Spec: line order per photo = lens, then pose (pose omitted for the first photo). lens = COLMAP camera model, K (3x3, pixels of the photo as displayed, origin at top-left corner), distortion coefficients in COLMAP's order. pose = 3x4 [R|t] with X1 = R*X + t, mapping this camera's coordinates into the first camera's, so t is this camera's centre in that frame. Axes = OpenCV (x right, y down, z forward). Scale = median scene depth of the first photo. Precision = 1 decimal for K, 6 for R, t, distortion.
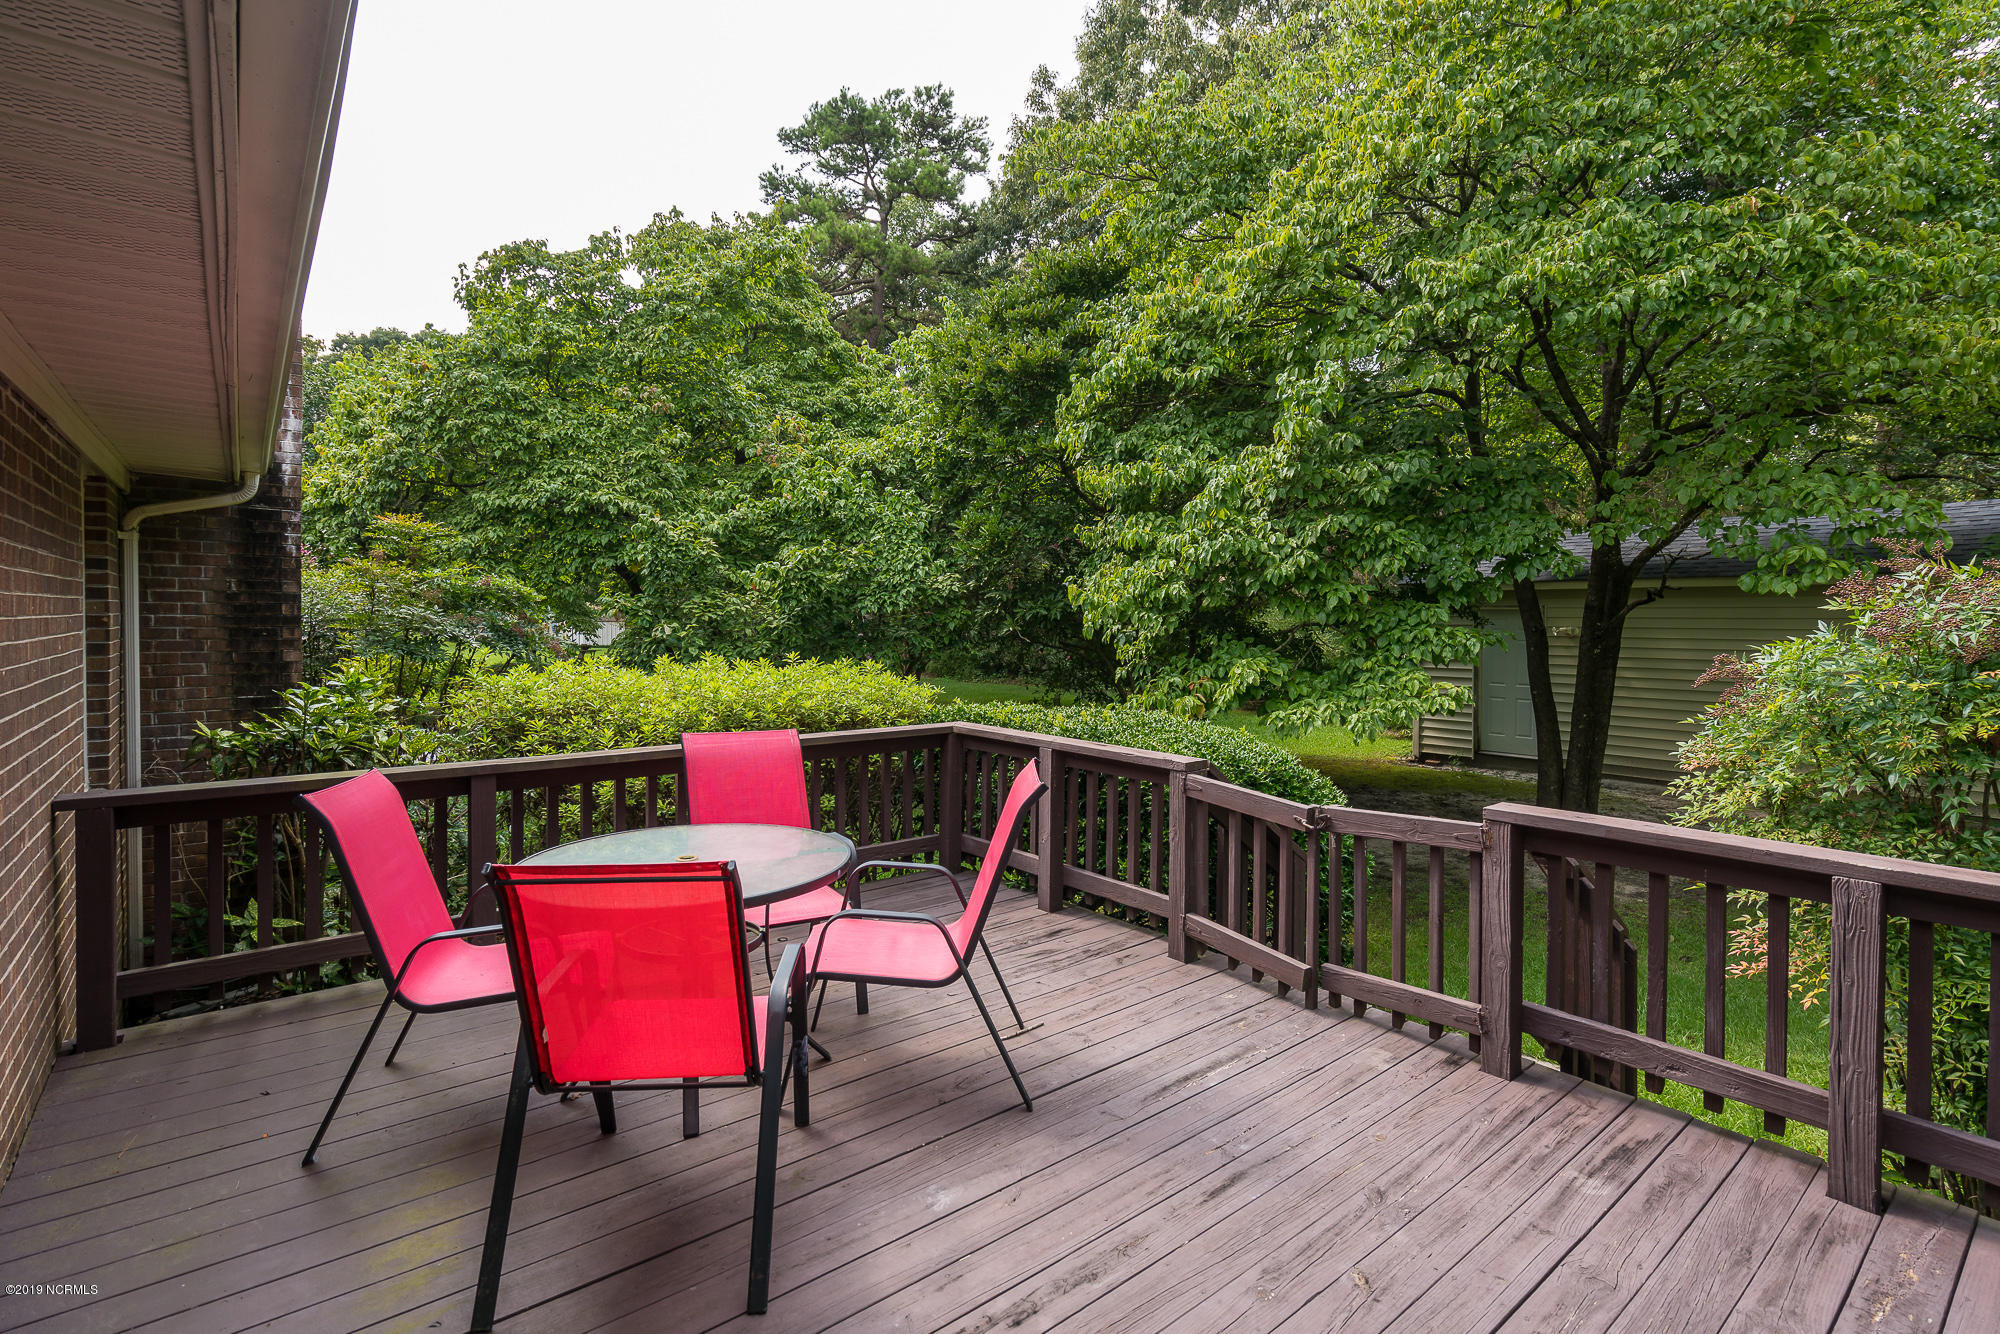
lens RADIAL K [[930.4, 0, 1003.5], [0, 930.4, 617.3], [0, 0, 1]] dist [-0.000136, -0.000008]
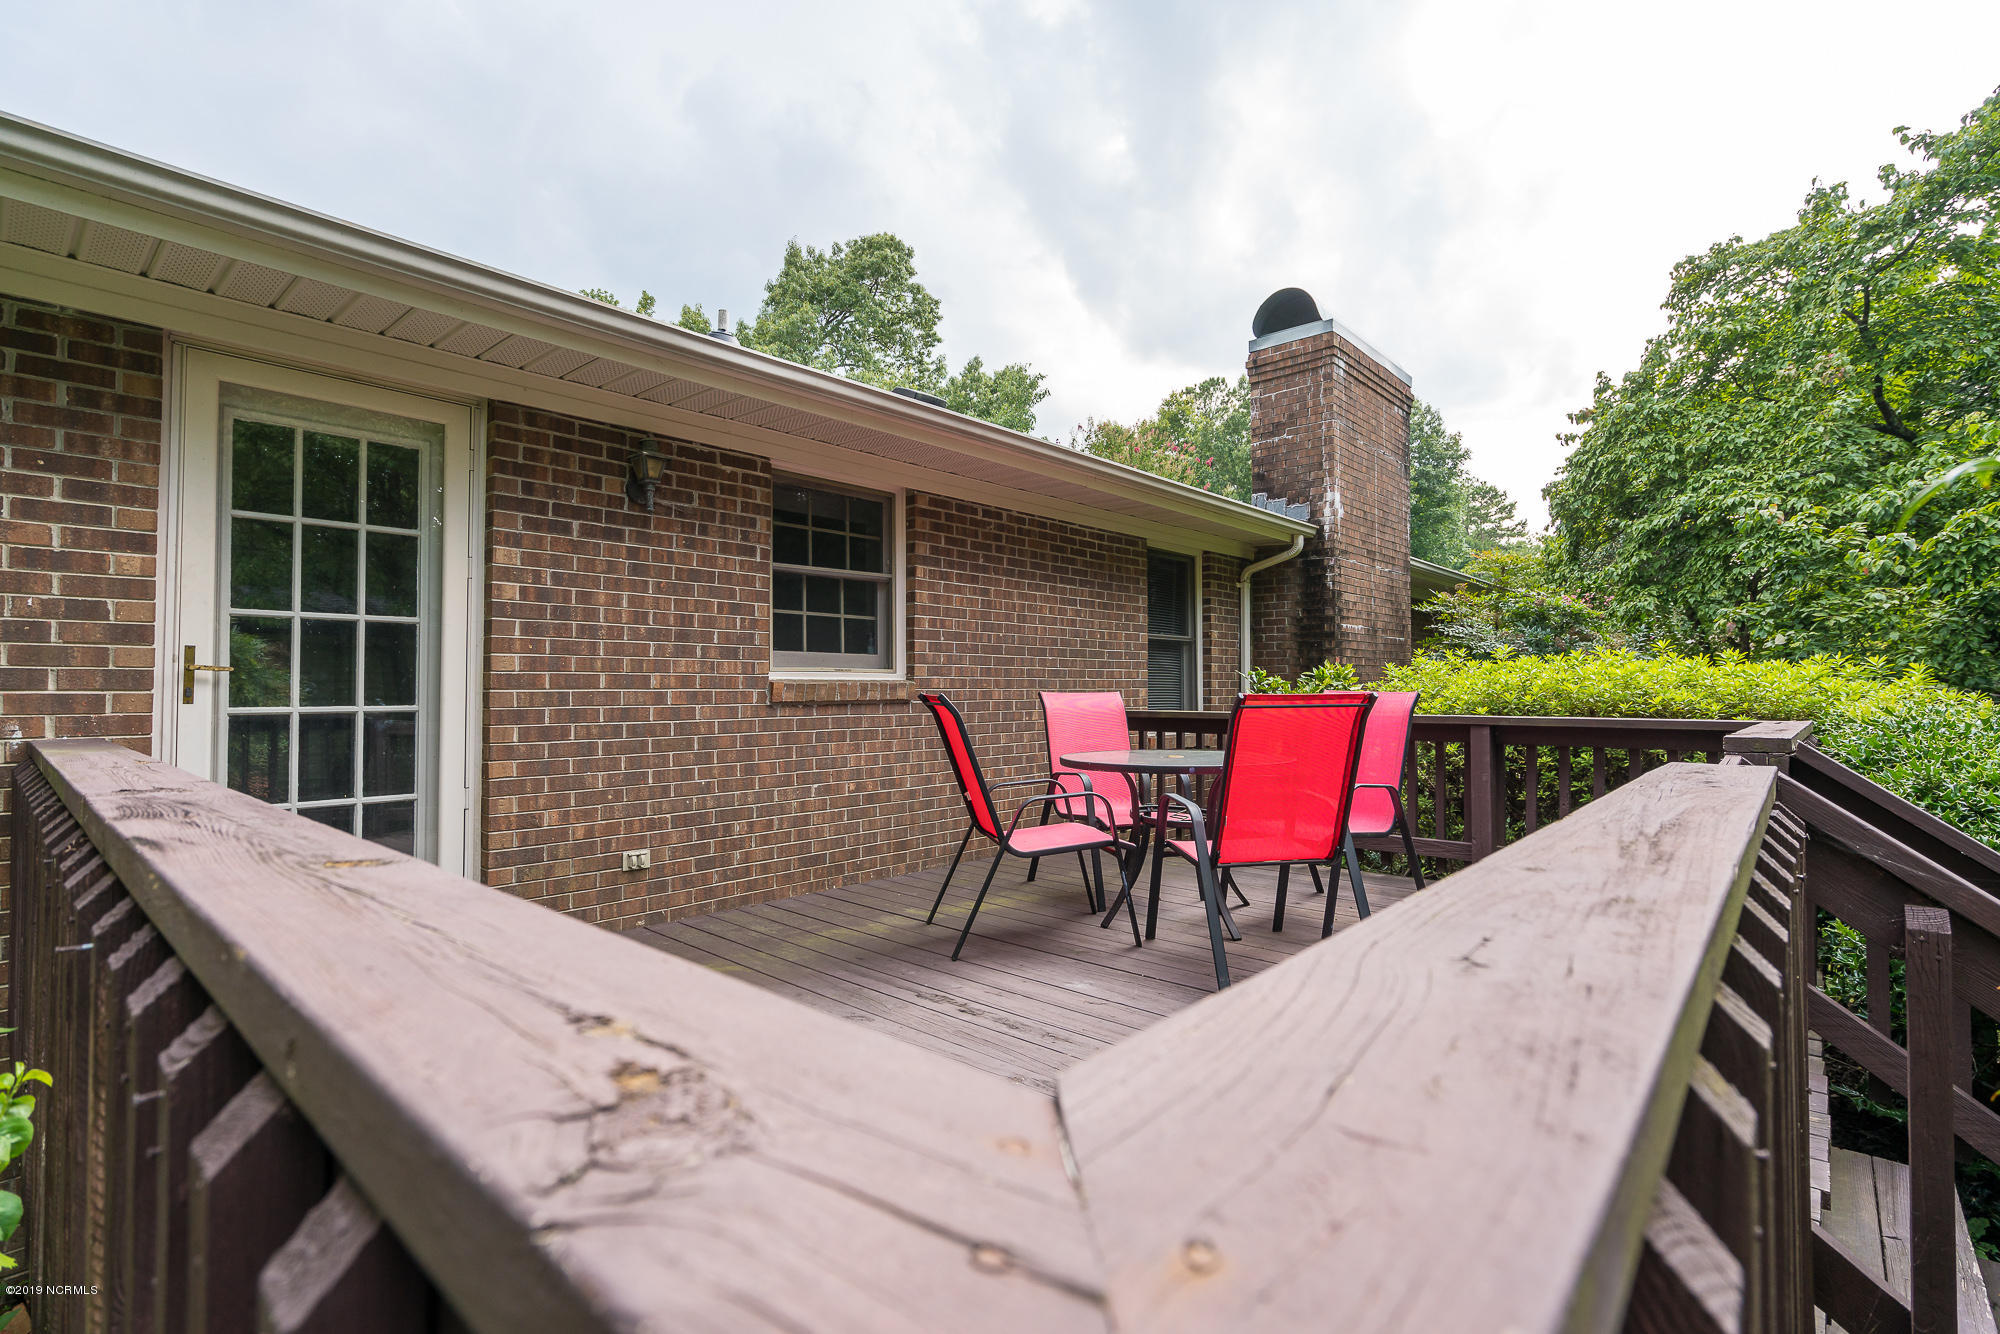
lens RADIAL K [[909.8, 0, 1000.0], [0, 909.8, 667.0], [0, 0, 1]] dist [-0.000807, -0.000293]
pose [[0.161805, -0.026654, -0.986463, 0.569251], [-0.000672, 0.999632, -0.027120, 0.100073], [0.986823, 0.005051, 0.161727, 0.322818]]
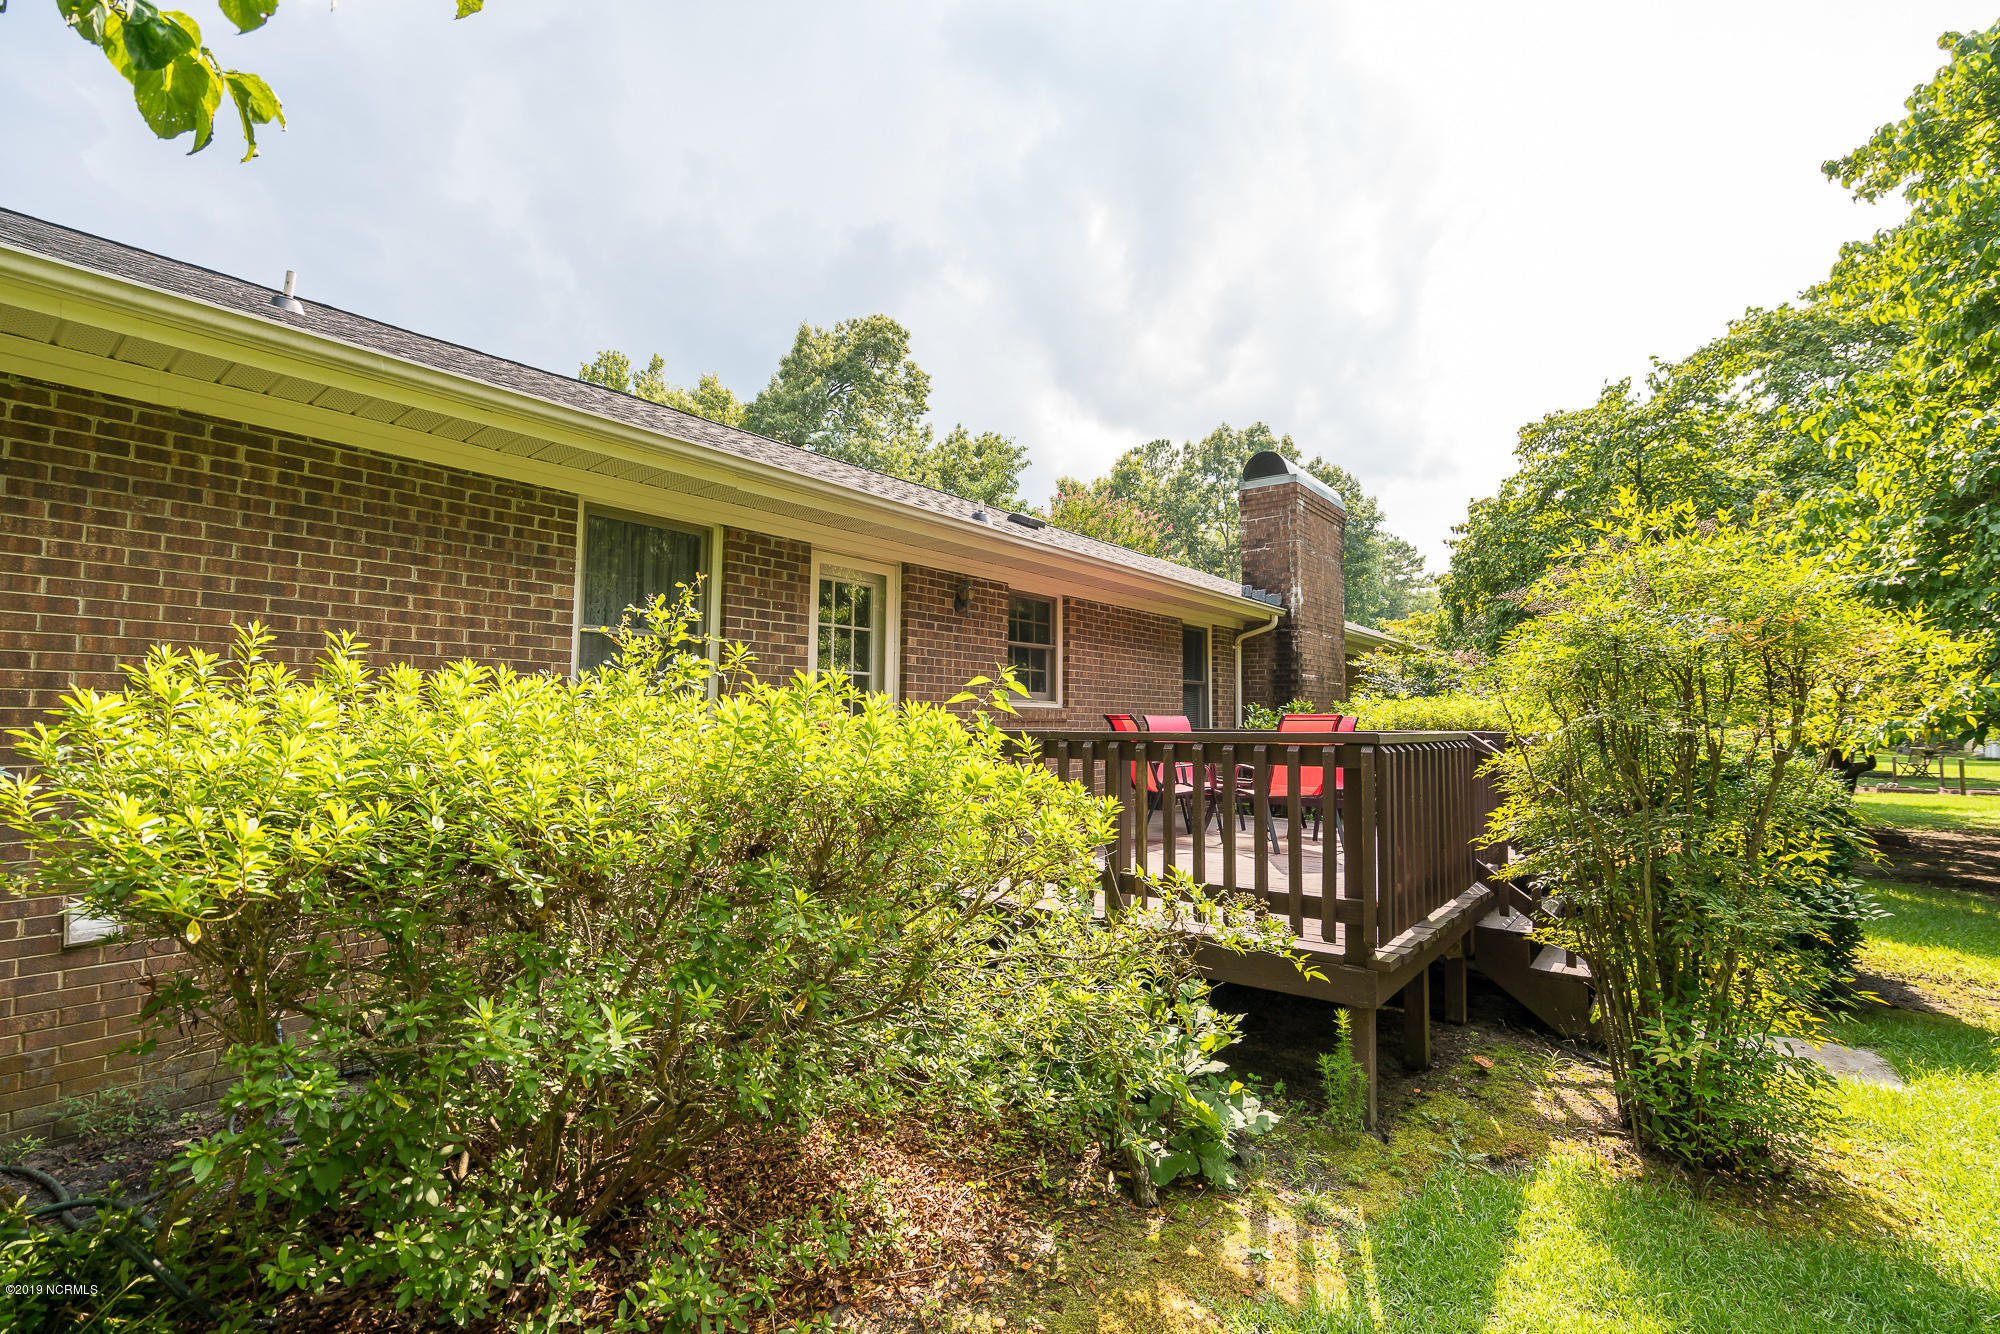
lens RADIAL K [[890.0, 0, 1000.0], [0, 890.0, 667.0], [0, 0, 1]] dist [-0.003406, -0.000103]
pose [[0.228720, -0.061191, -0.971567, 1.185728], [-0.009666, 0.997831, -0.065121, 0.121921], [0.973444, 0.024285, 0.227632, -0.133431]]
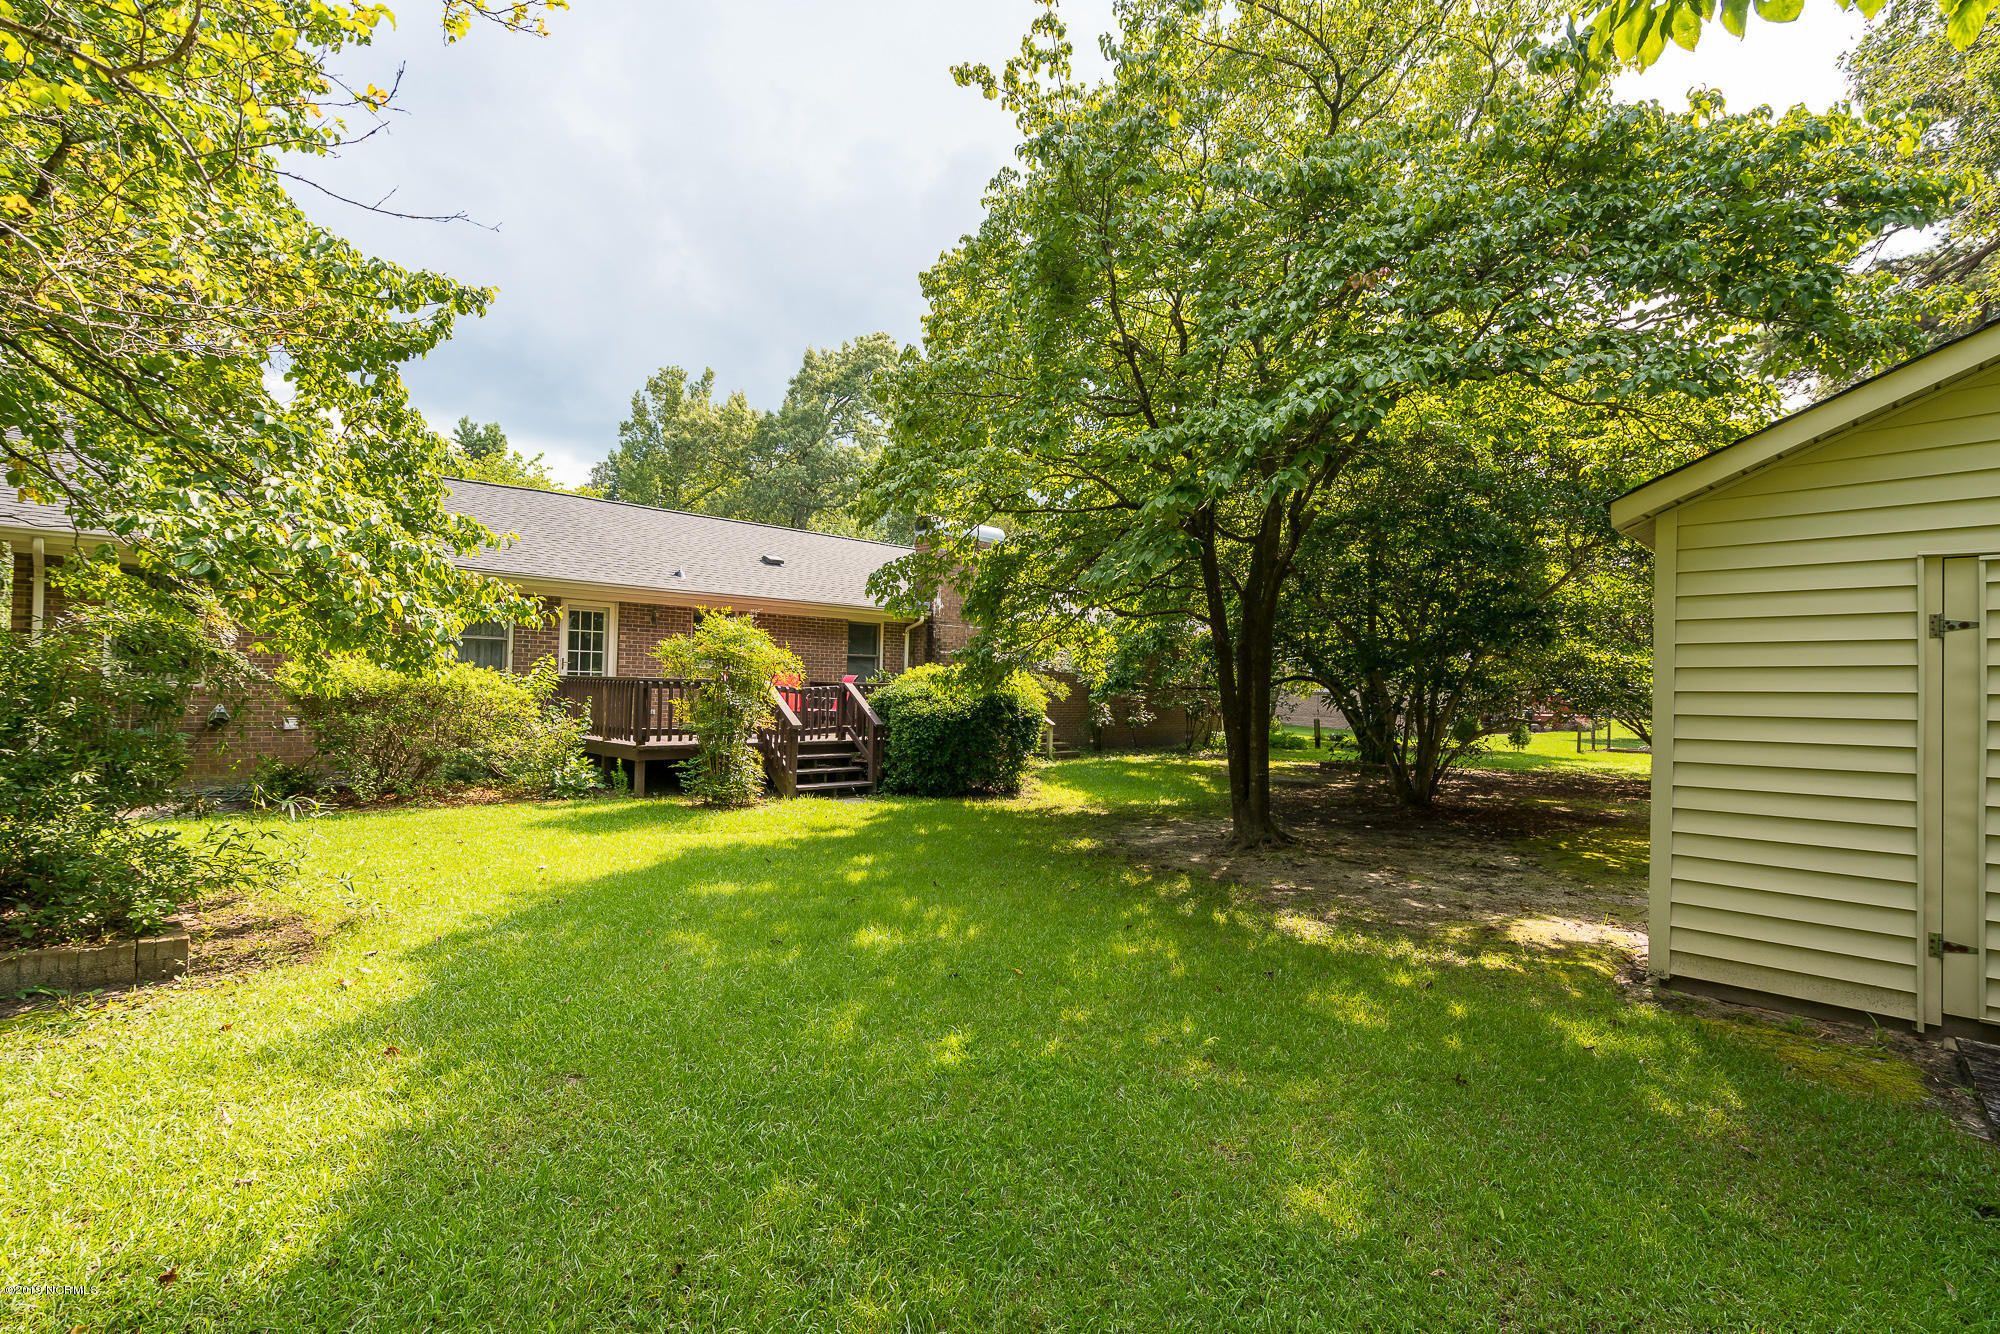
lens RADIAL K [[909.8, 0, 1000.0], [0, 909.8, 667.0], [0, 0, 1]] dist [-0.000807, -0.000293]
pose [[0.089467, -0.012638, -0.995910, 3.033735], [-0.031988, 0.999367, -0.015556, 0.100776], [0.995476, 0.033249, 0.089006, 1.071147]]
